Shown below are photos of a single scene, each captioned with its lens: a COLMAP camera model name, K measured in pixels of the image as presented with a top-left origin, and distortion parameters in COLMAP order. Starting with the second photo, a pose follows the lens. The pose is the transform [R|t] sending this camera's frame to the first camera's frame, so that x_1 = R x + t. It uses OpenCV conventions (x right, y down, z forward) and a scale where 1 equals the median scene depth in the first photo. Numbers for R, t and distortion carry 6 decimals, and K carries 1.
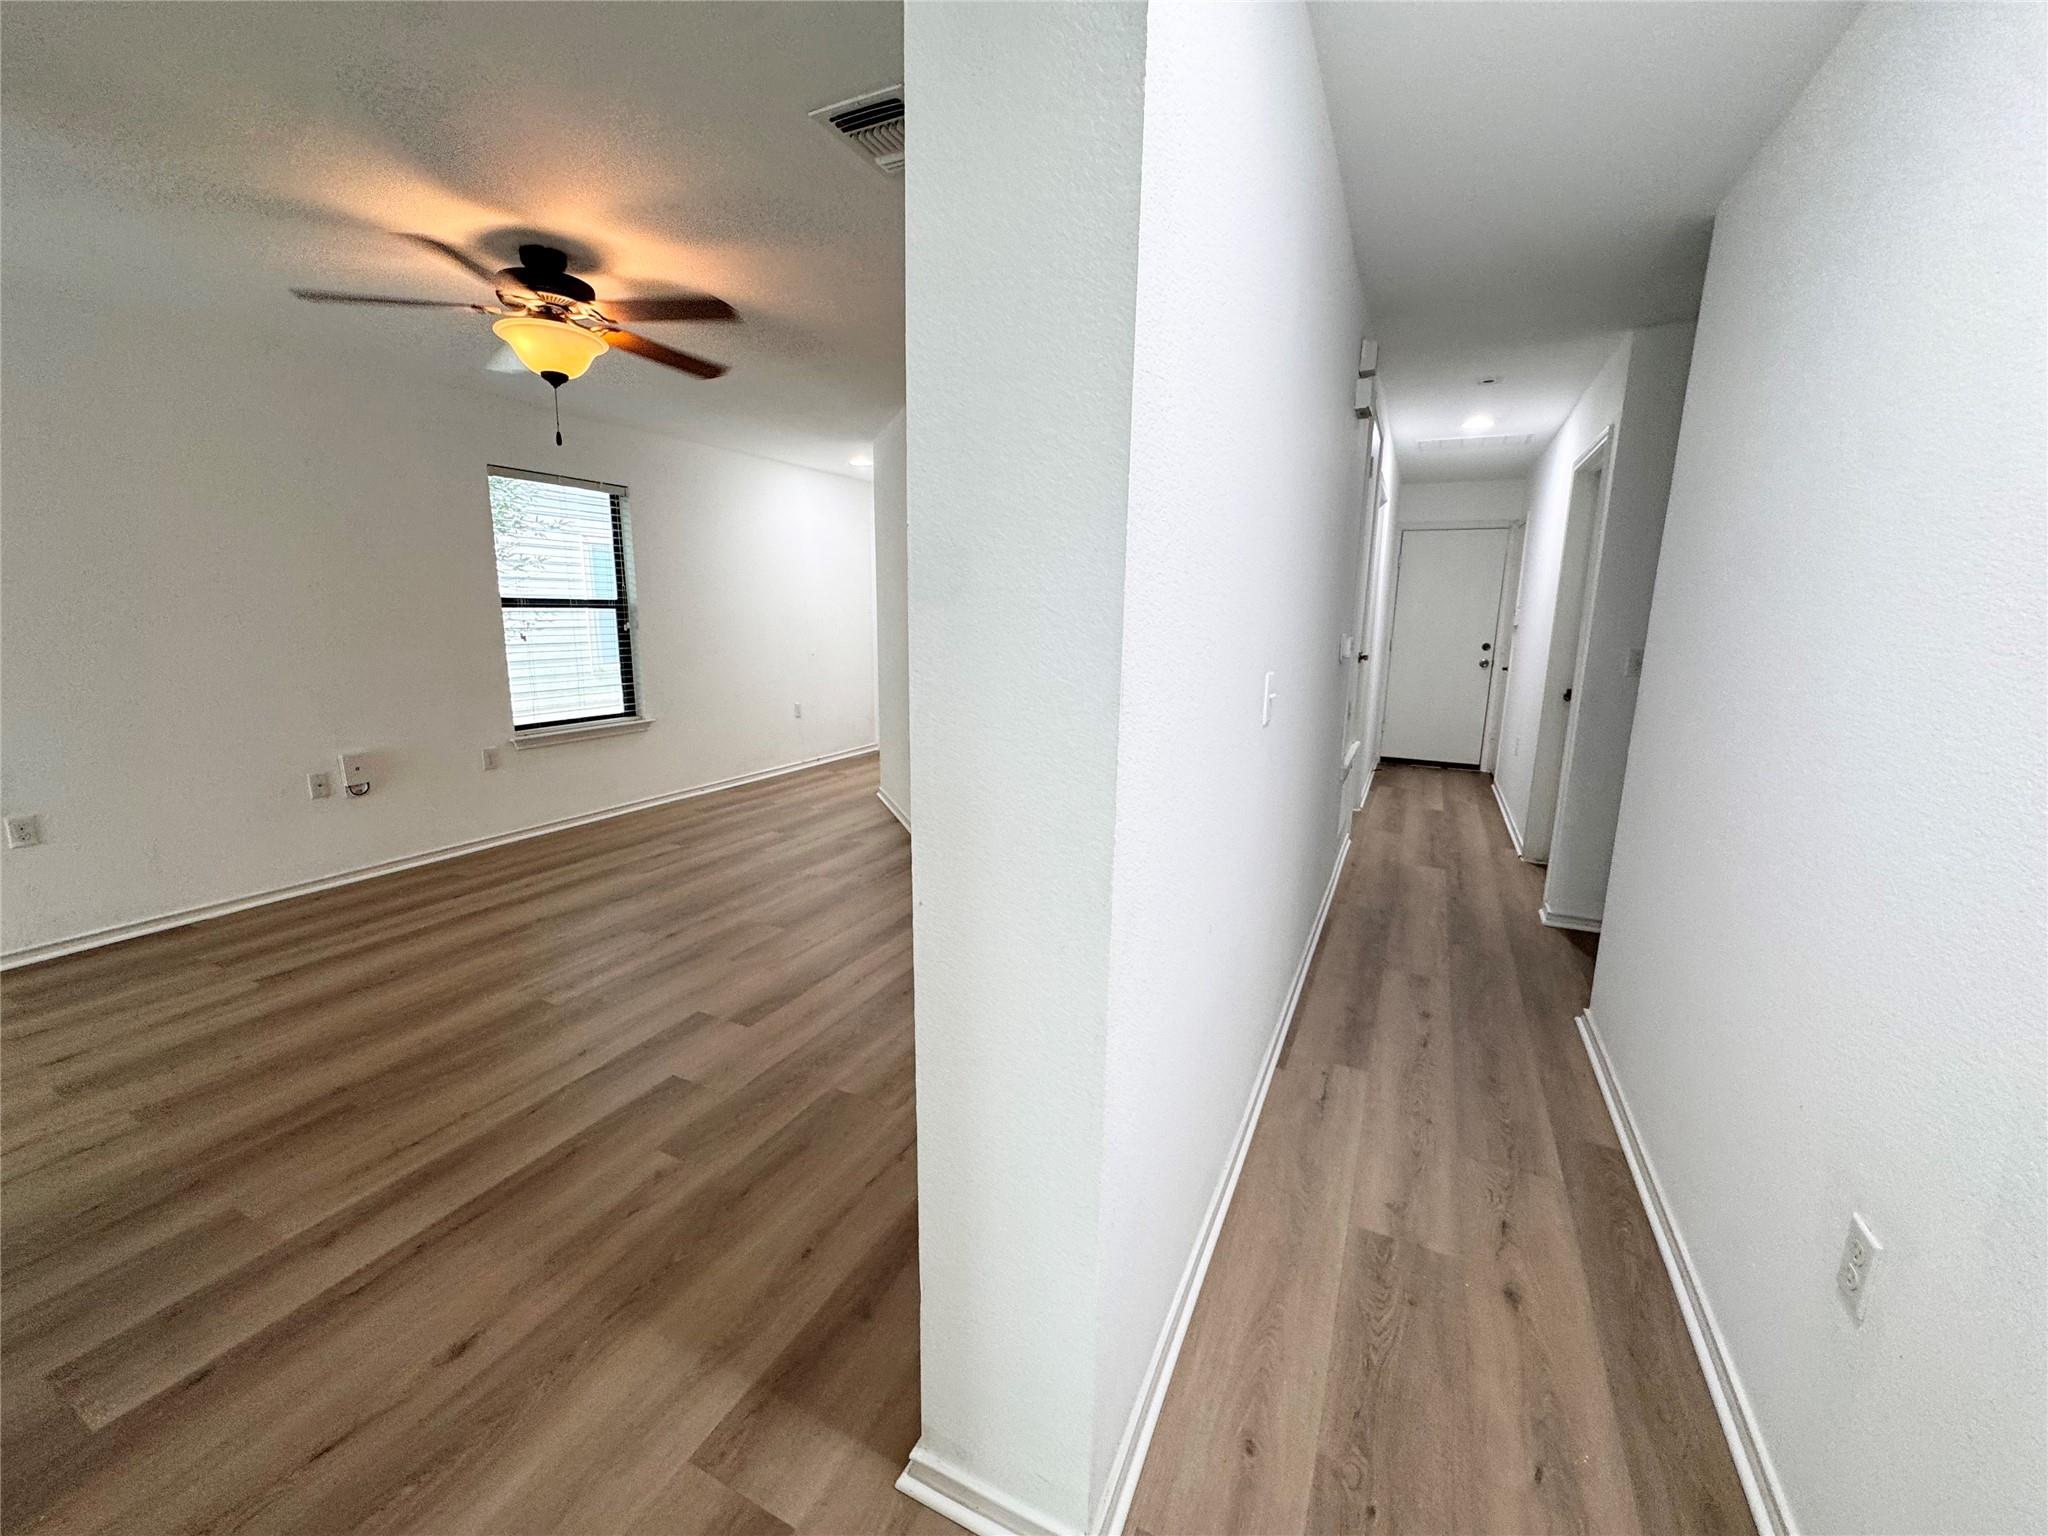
lens RADIAL K [[814.4, 0, 1024.0], [0, 814.4, 768.0], [0, 0, 1]] dist [-0.046971, -0.000057]
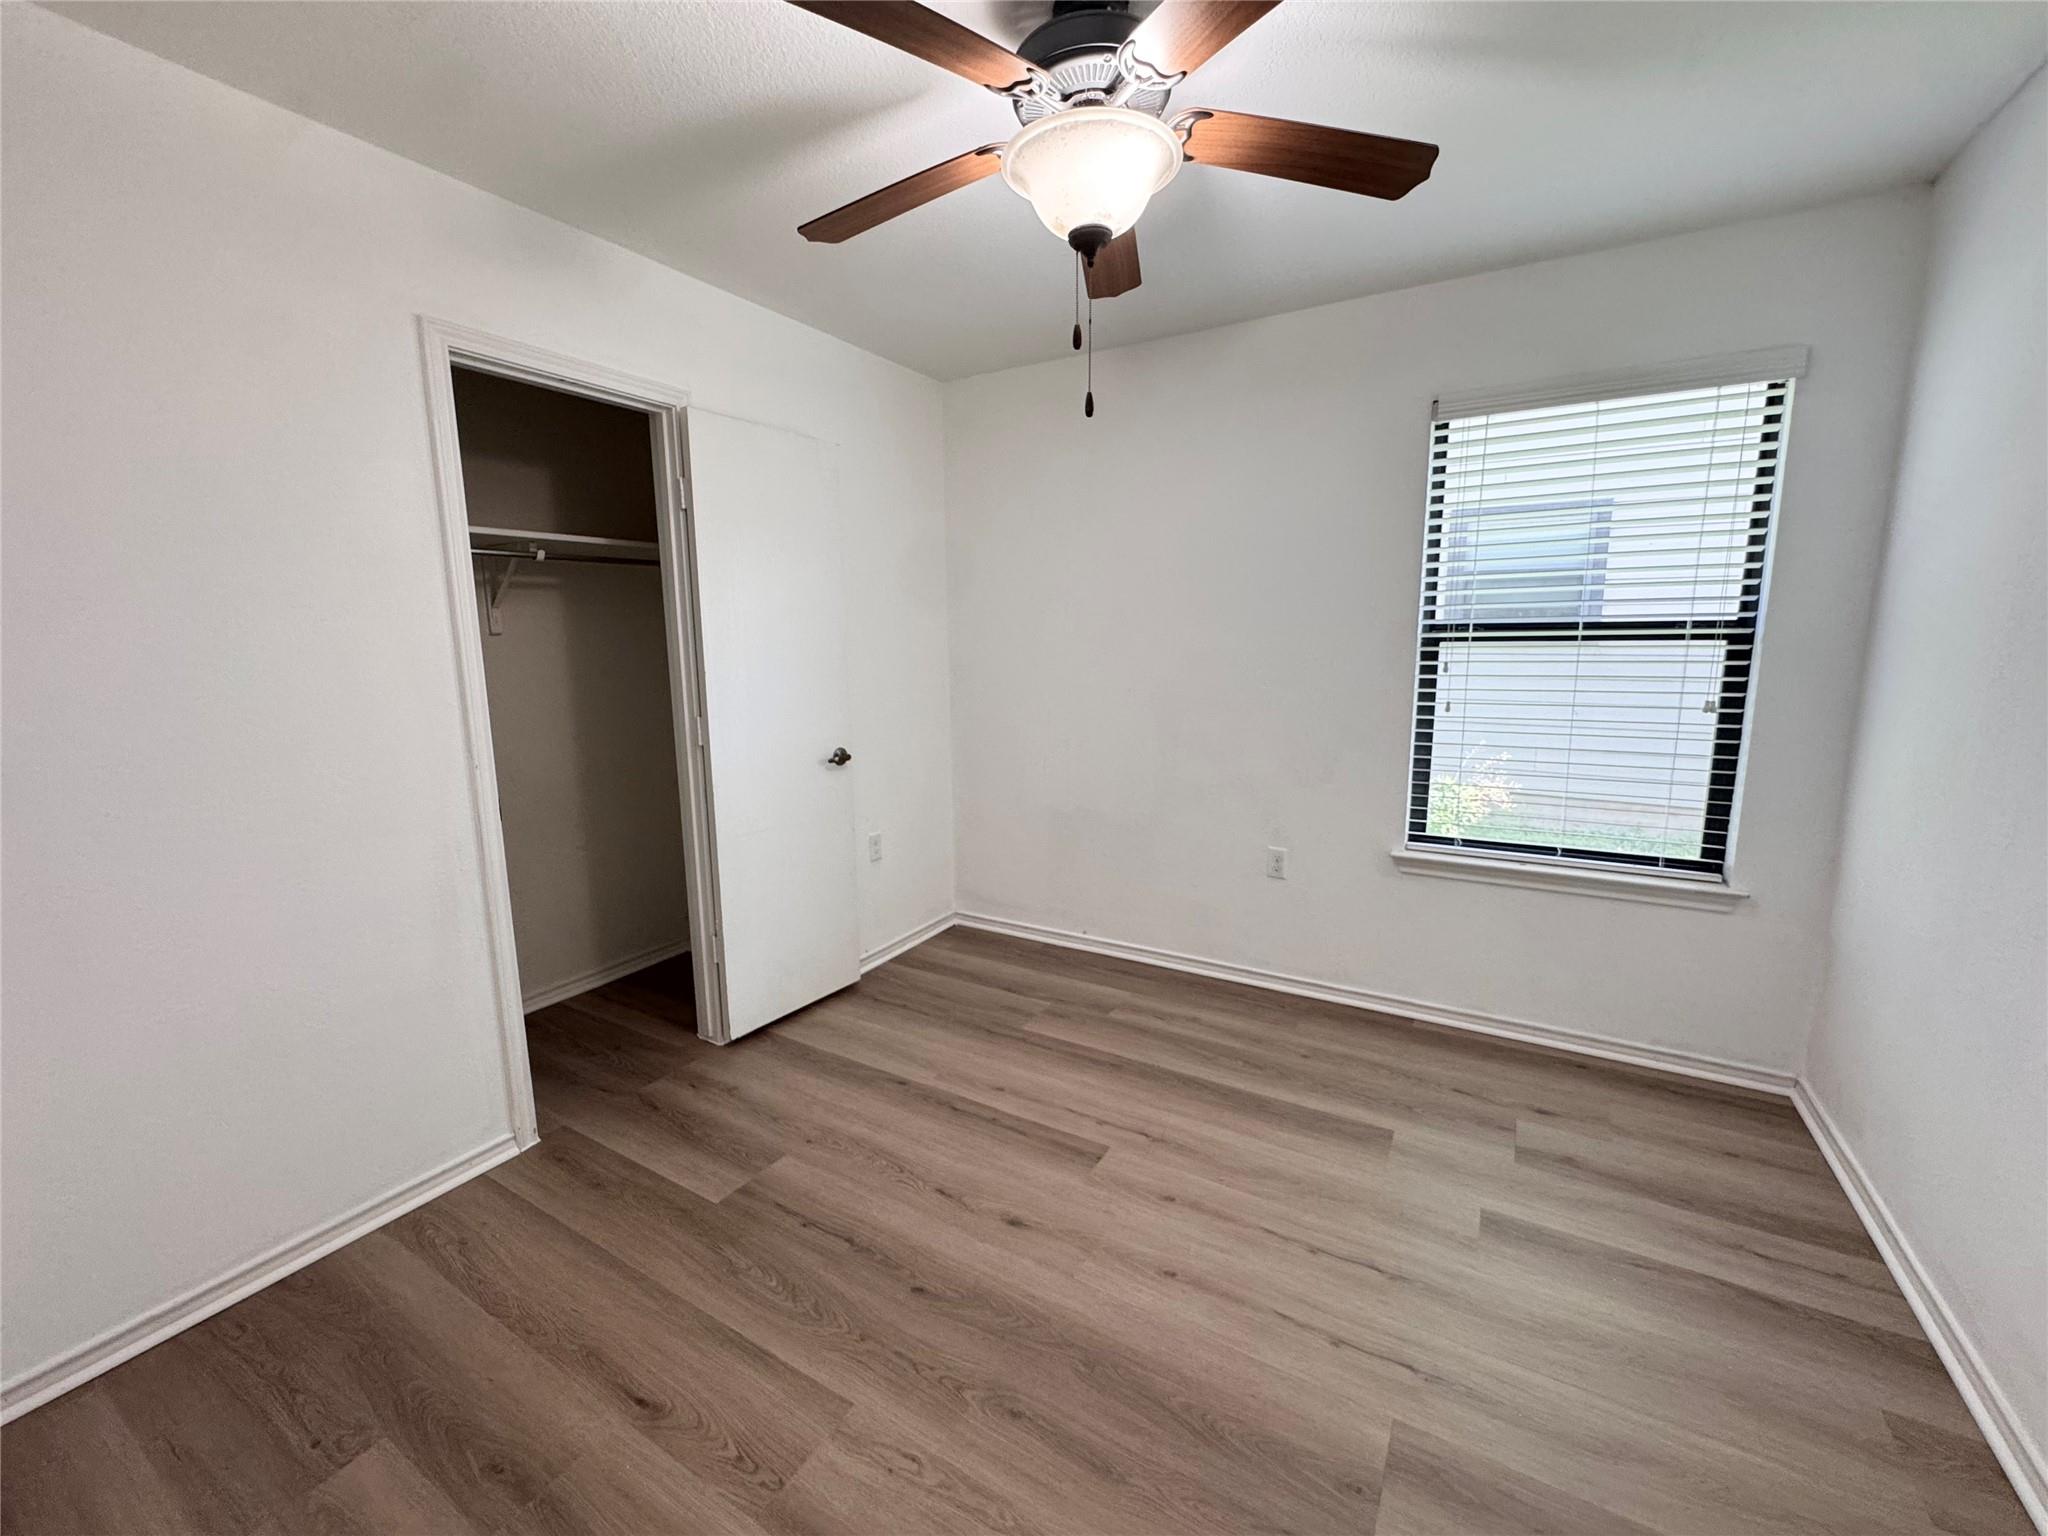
lens RADIAL K [[814.4, 0, 1024.0], [0, 814.4, 768.0], [0, 0, 1]] dist [-0.046971, -0.000057]
pose [[-0.094490, 0.144273, -0.985016, -0.020565], [-0.175285, 0.971574, 0.159119, -0.127104], [0.979973, 0.187694, -0.066515, 0.649676]]
